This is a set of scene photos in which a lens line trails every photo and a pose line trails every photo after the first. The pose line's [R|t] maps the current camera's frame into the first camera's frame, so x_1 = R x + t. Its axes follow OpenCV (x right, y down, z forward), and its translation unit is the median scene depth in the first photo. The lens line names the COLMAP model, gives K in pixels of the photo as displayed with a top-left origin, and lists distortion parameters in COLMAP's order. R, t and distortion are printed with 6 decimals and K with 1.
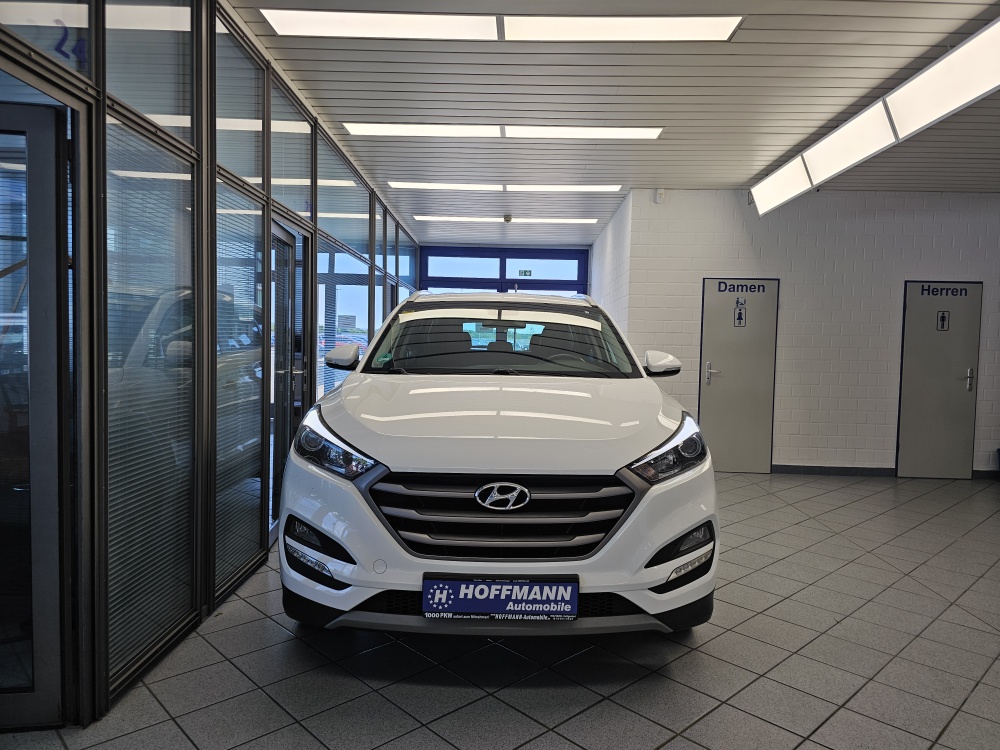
lens RADIAL K [[682.1, 0, 499.6], [0, 682.1, 377.8], [0, 0, 1]] dist [0.048734, -0.054930]
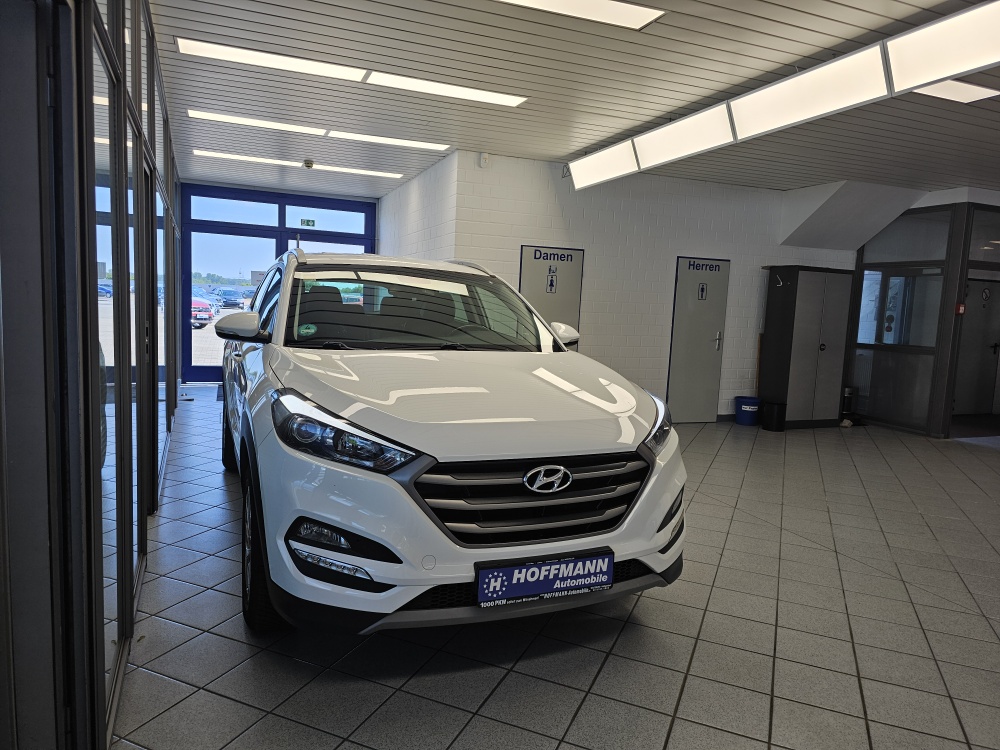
lens RADIAL K [[682.1, 0, 500.8], [0, 682.1, 382.8], [0, 0, 1]] dist [0.048734, -0.054930]
pose [[0.920569, -0.024921, 0.389785, -0.307022], [-0.005372, 0.997060, 0.076437, -0.030609], [-0.390544, -0.072459, 0.917728, 0.077369]]
